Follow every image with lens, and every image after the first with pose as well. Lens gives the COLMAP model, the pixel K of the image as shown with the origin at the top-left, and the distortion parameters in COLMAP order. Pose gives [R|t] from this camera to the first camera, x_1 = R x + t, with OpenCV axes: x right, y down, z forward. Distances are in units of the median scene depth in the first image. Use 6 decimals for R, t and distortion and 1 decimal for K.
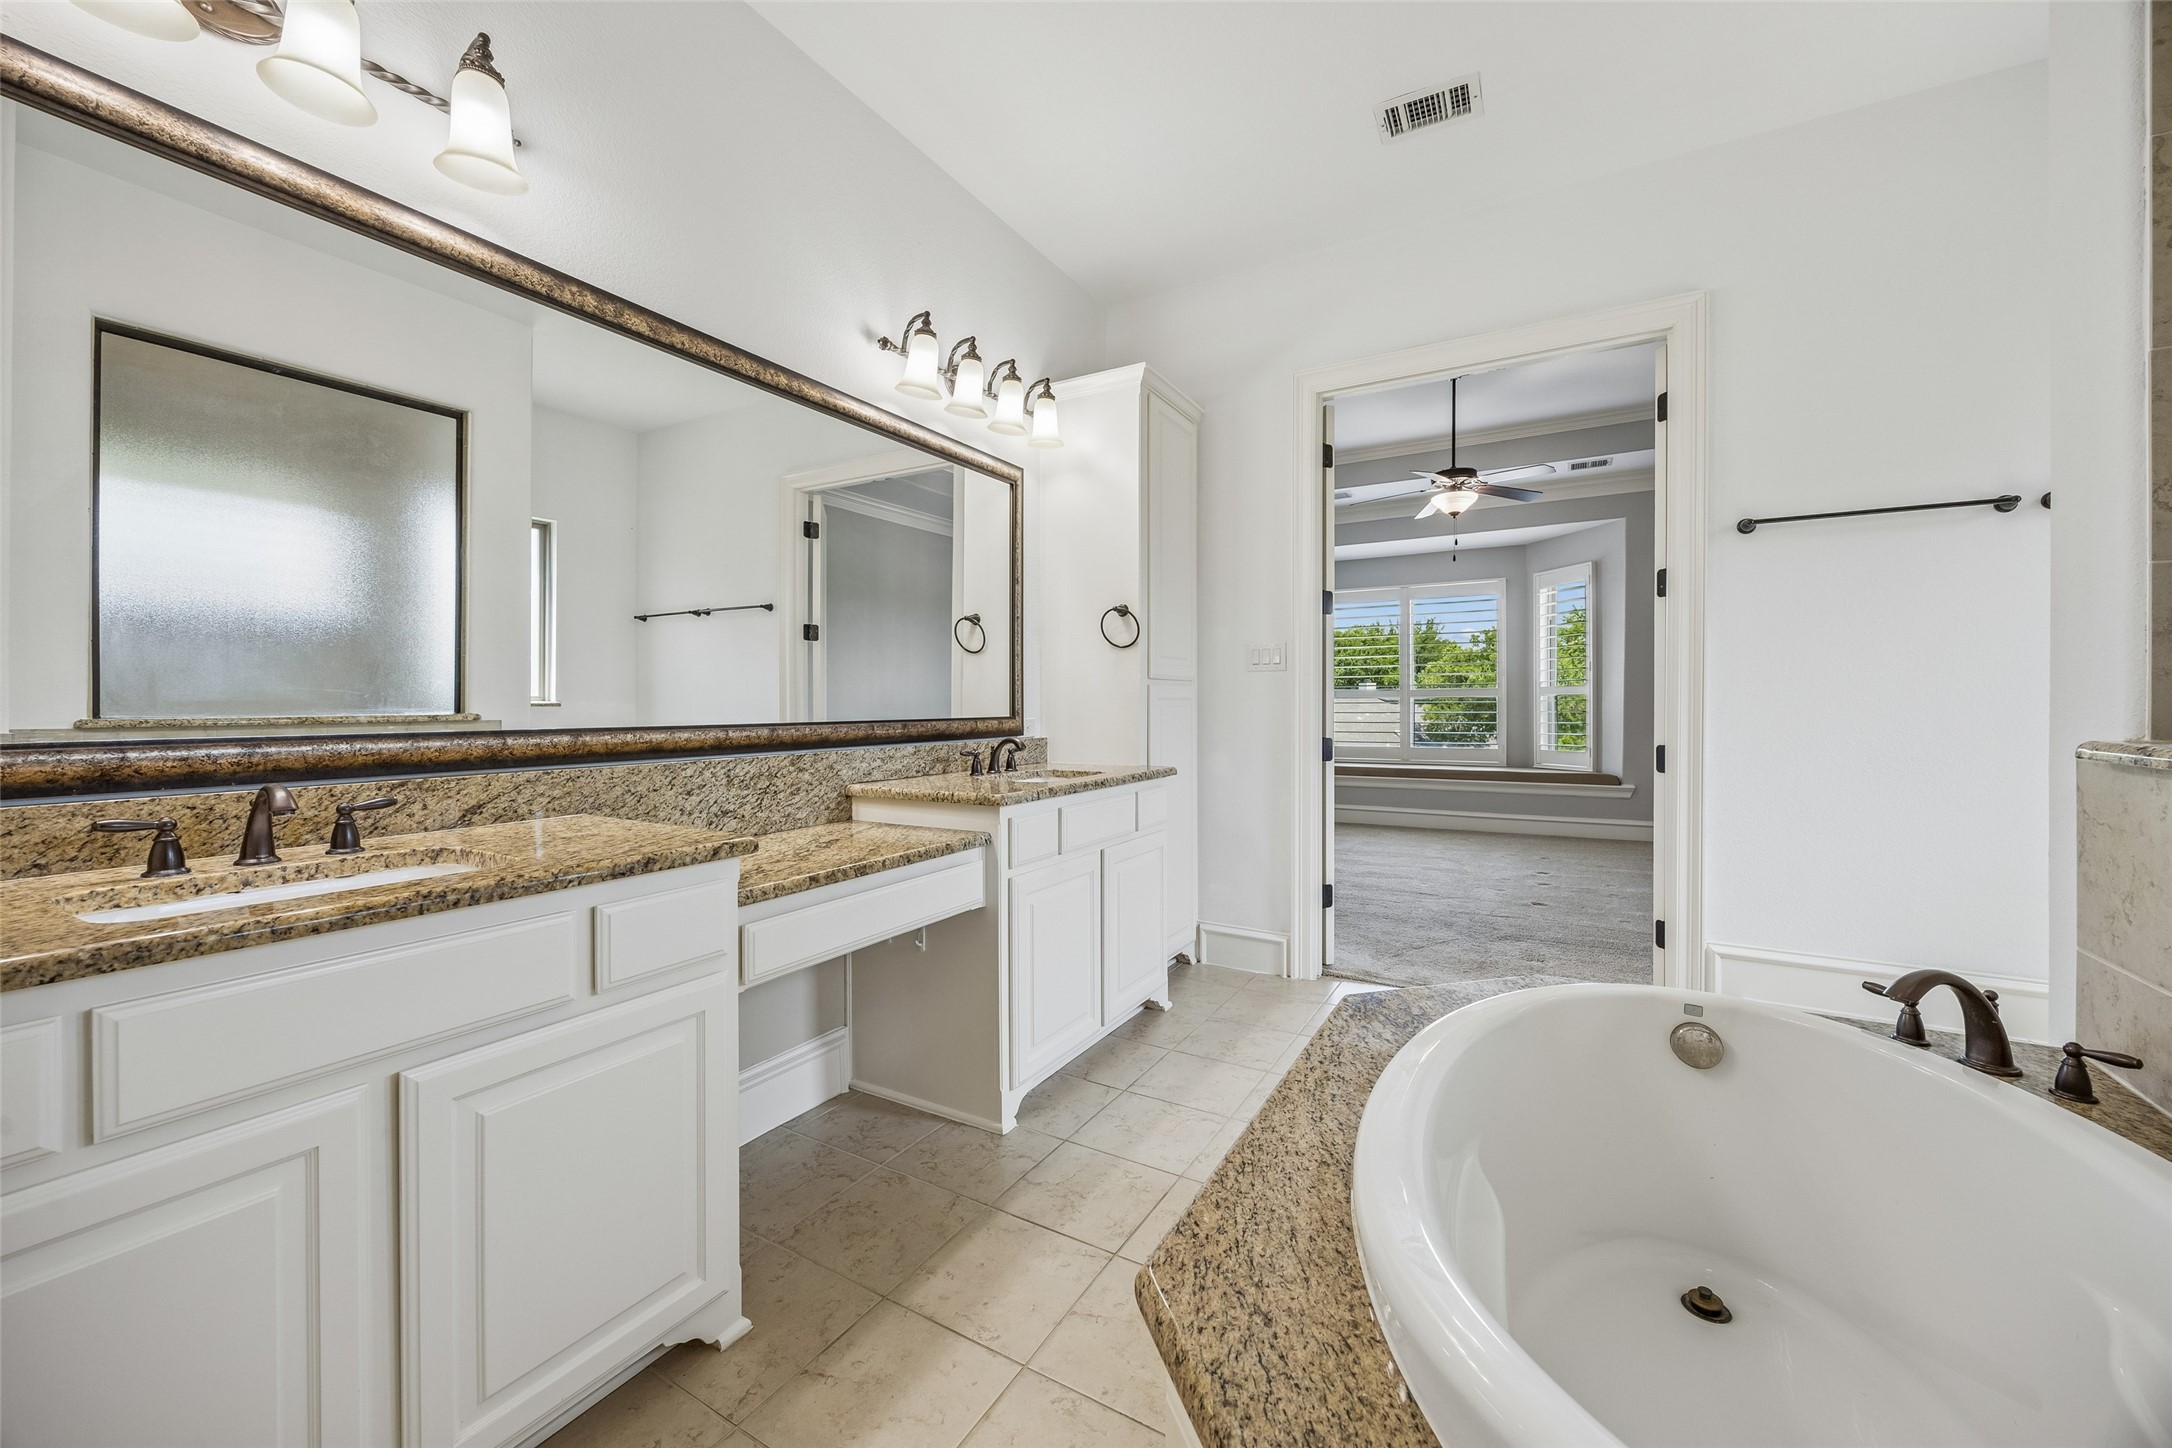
lens RADIAL K [[841.5, 0, 1089.5], [0, 841.5, 705.4], [0, 0, 1]] dist [0.005473, 0.000177]
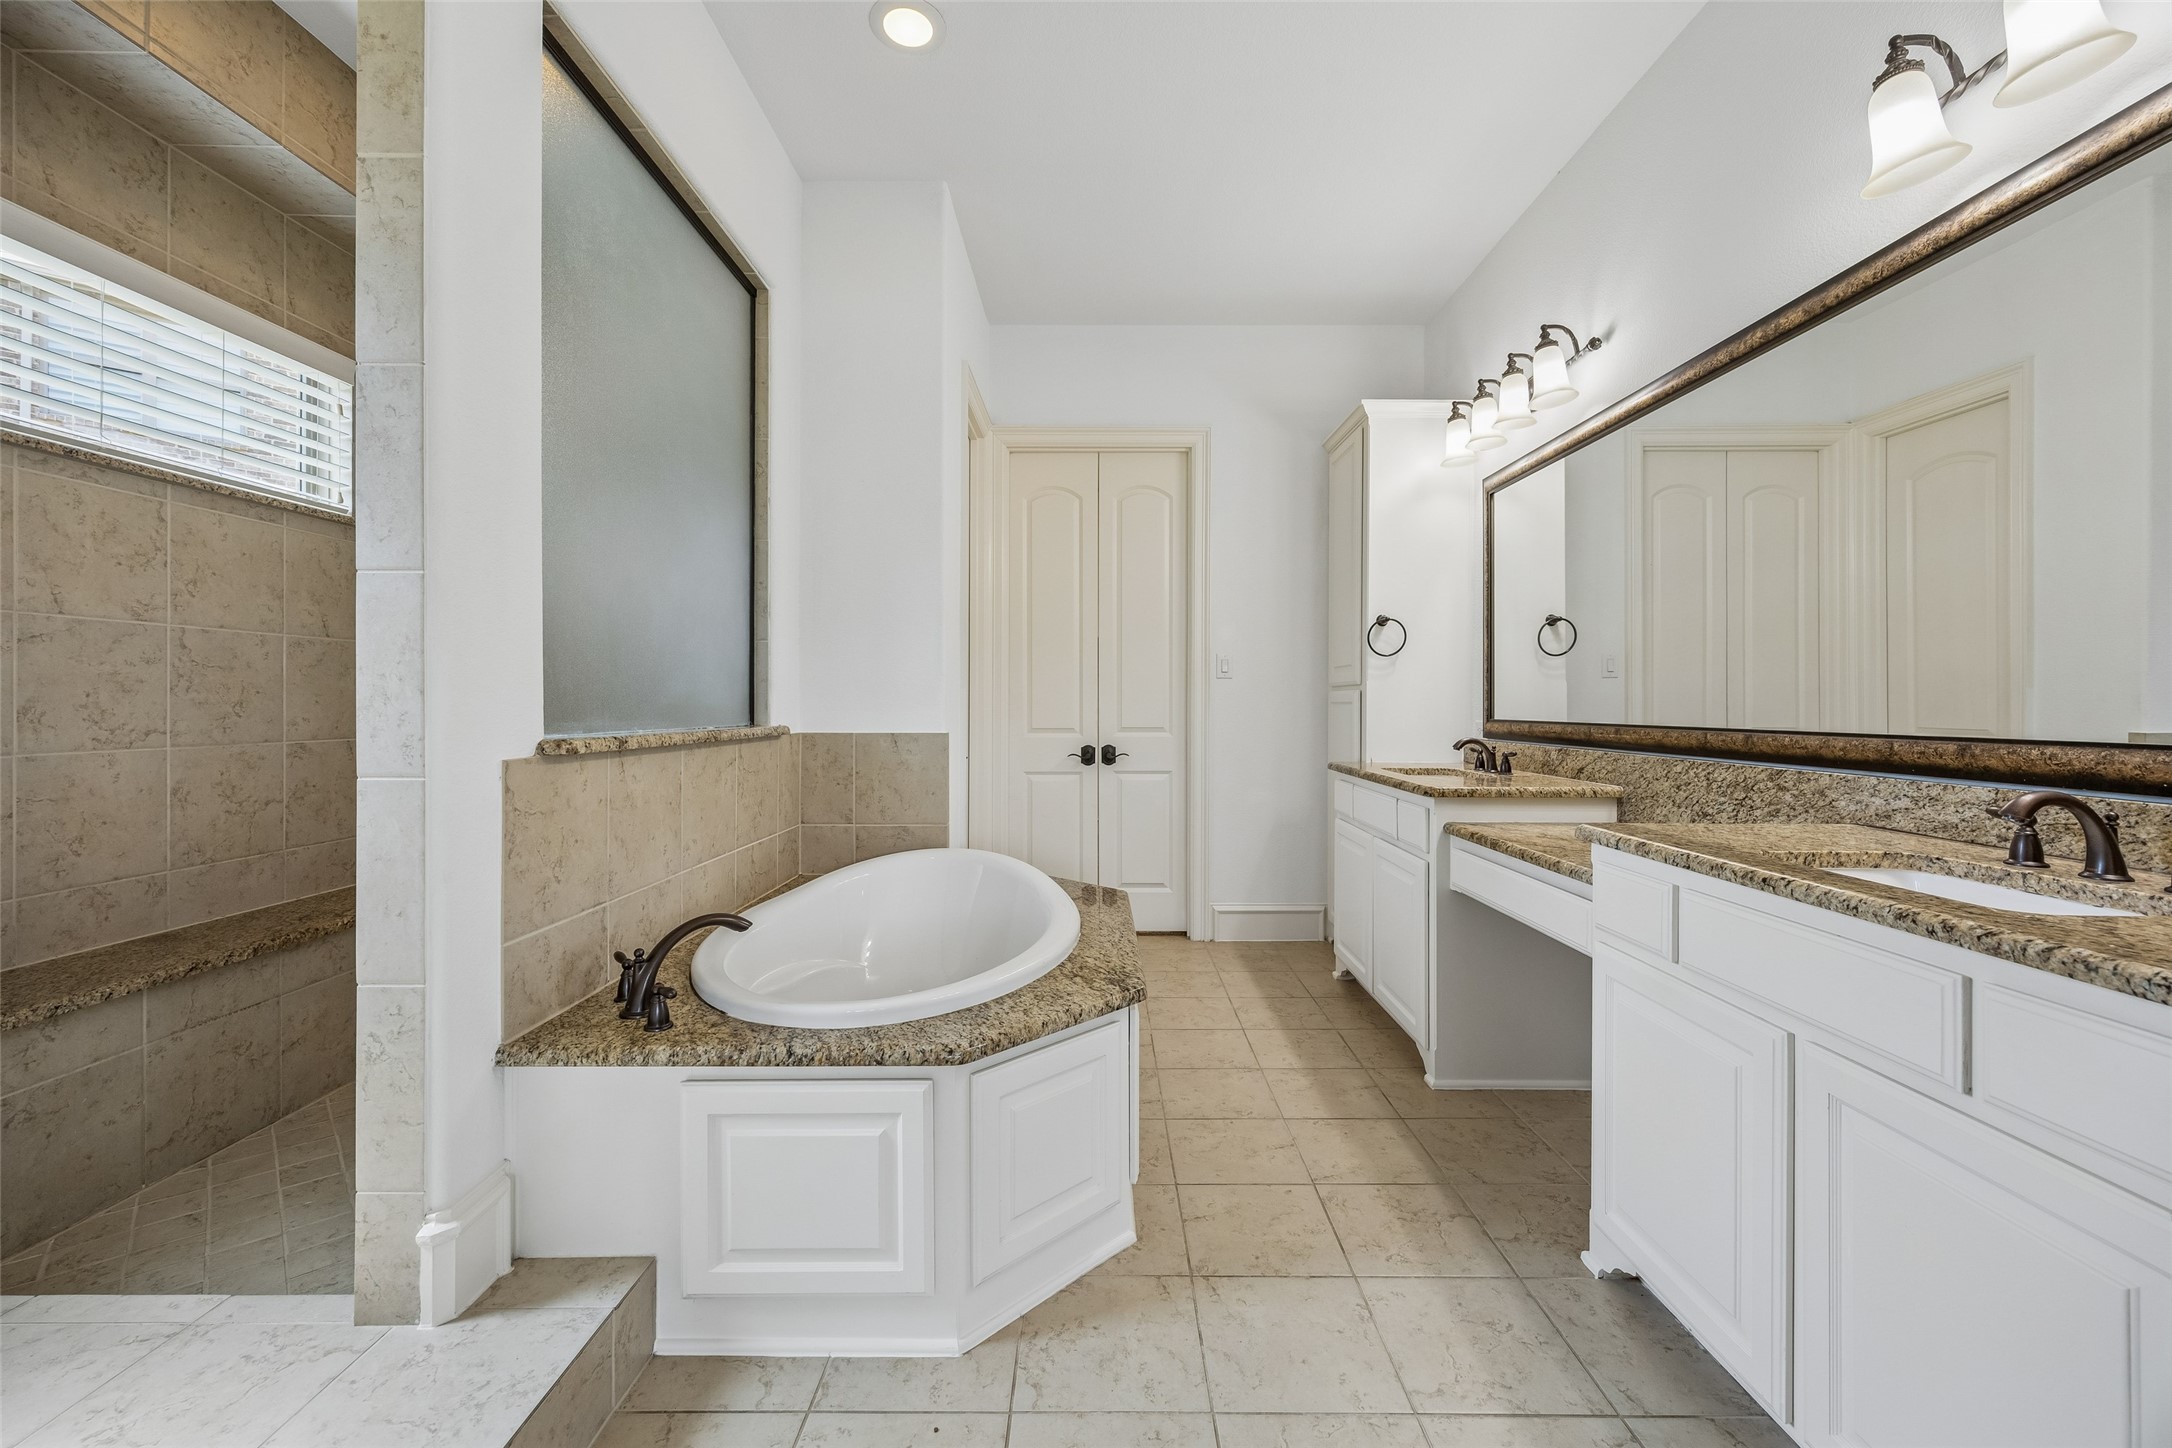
lens RADIAL K [[841.5, 0, 1089.5], [0, 841.5, 705.4], [0, 0, 1]] dist [0.005473, 0.000177]
pose [[-0.871130, -0.003280, -0.491042, 0.716616], [-0.006883, 0.999961, 0.005532, -0.004226], [0.491004, 0.008199, -0.871118, 1.534590]]
